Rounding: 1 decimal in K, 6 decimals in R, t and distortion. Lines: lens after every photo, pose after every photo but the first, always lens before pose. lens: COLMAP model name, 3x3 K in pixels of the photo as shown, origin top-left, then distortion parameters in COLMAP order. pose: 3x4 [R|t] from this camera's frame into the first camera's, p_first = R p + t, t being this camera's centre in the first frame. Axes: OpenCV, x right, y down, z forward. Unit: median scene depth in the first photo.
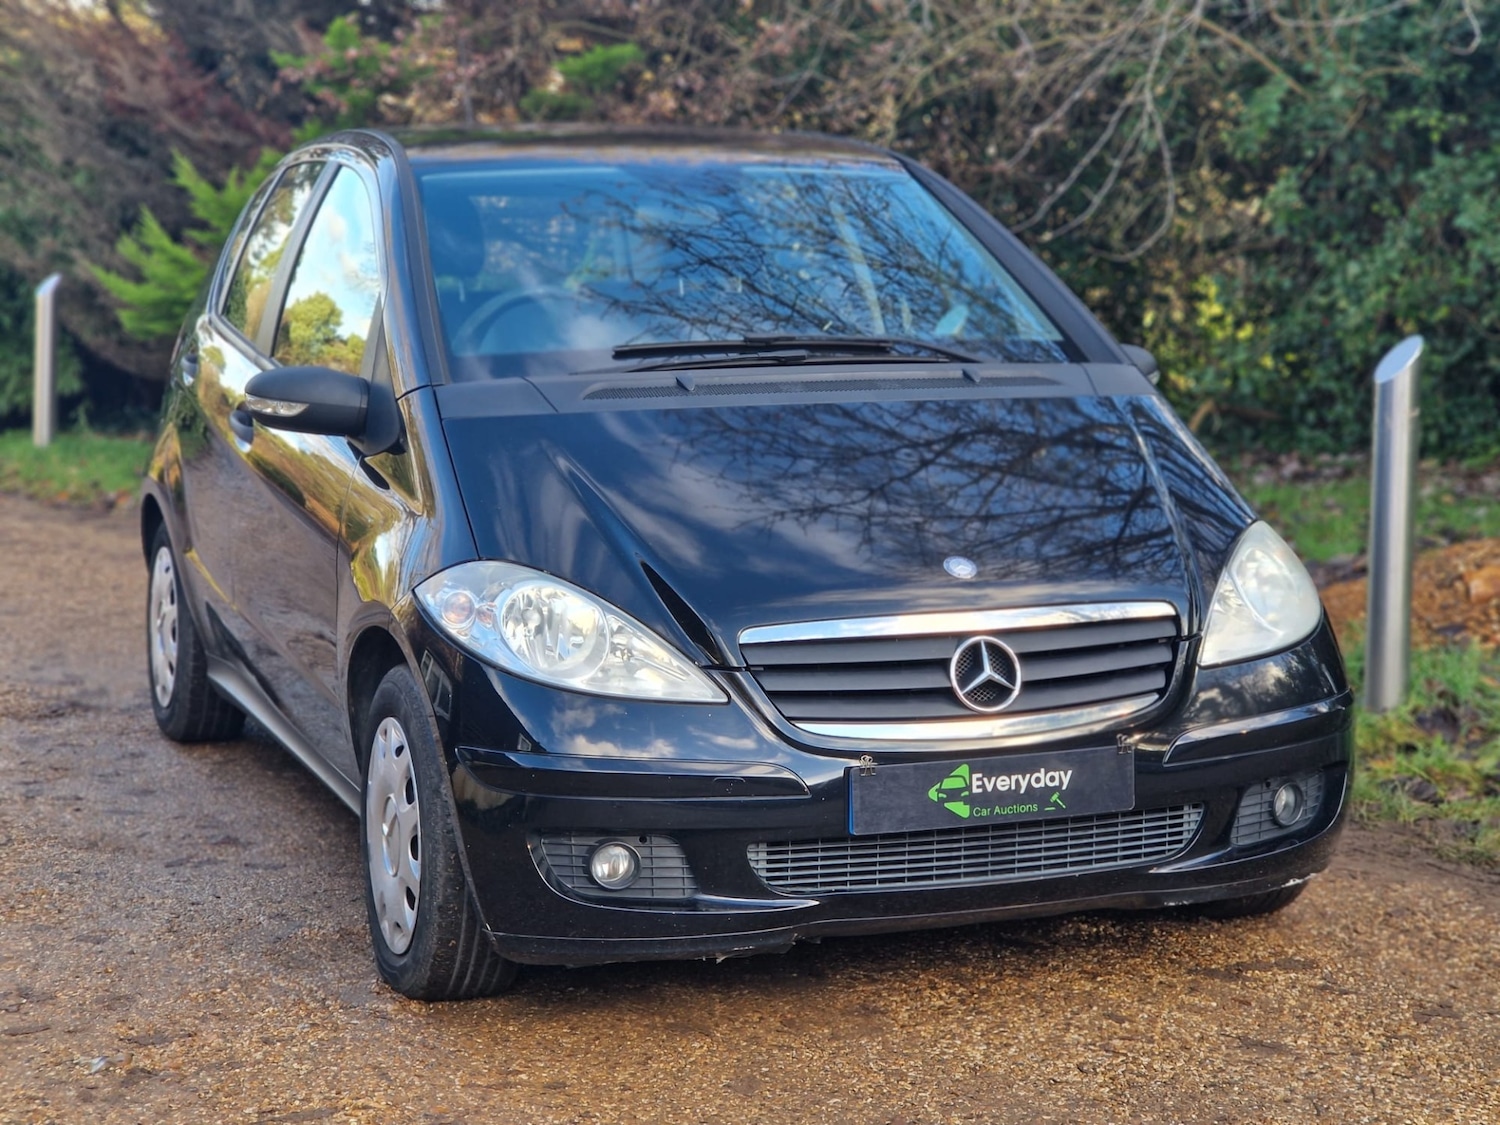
lens RADIAL K [[2790.9, 0, 805.2], [0, 2790.9, 548.1], [0, 0, 1]] dist [0.032272, 0.274781]
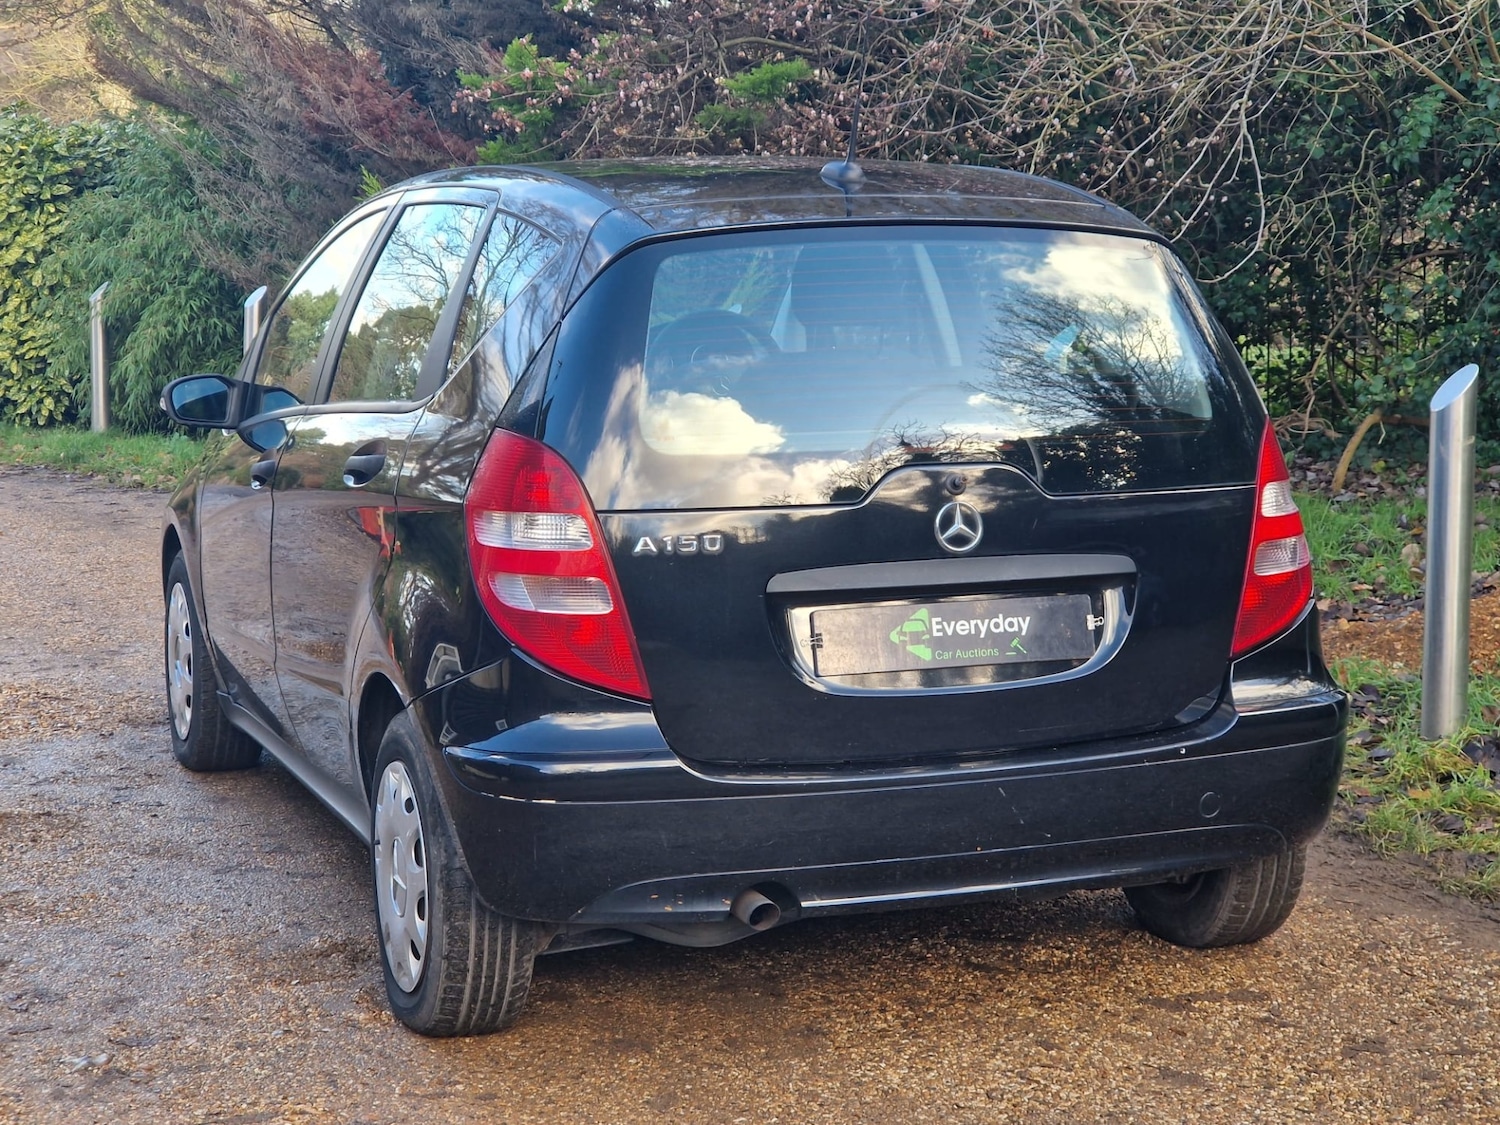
lens RADIAL K [[2799.8, 0, 785.6], [0, 2799.8, 553.4], [0, 0, 1]] dist [0.022397, 0.319017]
pose [[0.993504, 0.007083, -0.113578, 0.129808], [-0.006388, 0.999959, 0.006479, -0.019172], [0.113620, -0.005712, 0.993508, -0.036935]]
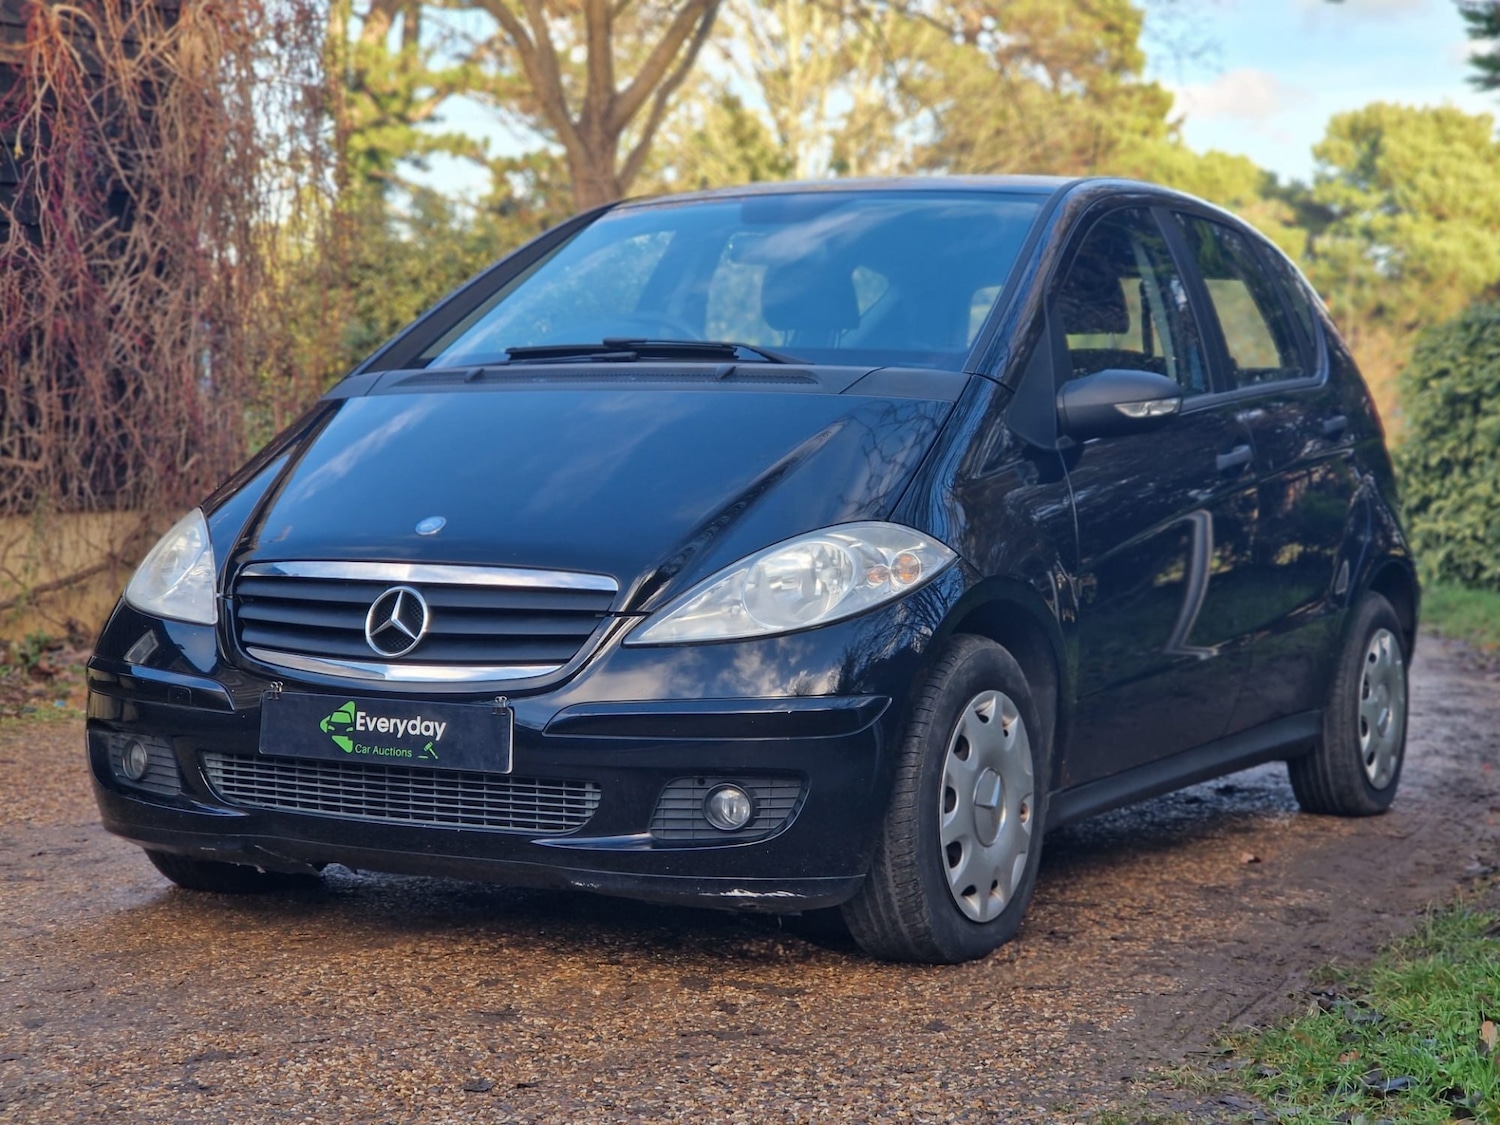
lens RADIAL K [[2812.3, 0, 788.5], [0, 2812.3, 565.7], [0, 0, 1]] dist [0.004809, 0.442177]
pose [[0.655547, 0.042423, -0.753962, 0.921685], [-0.106201, 0.993677, -0.036427, 0.044977], [0.747650, 0.103951, 0.655907, 0.397783]]
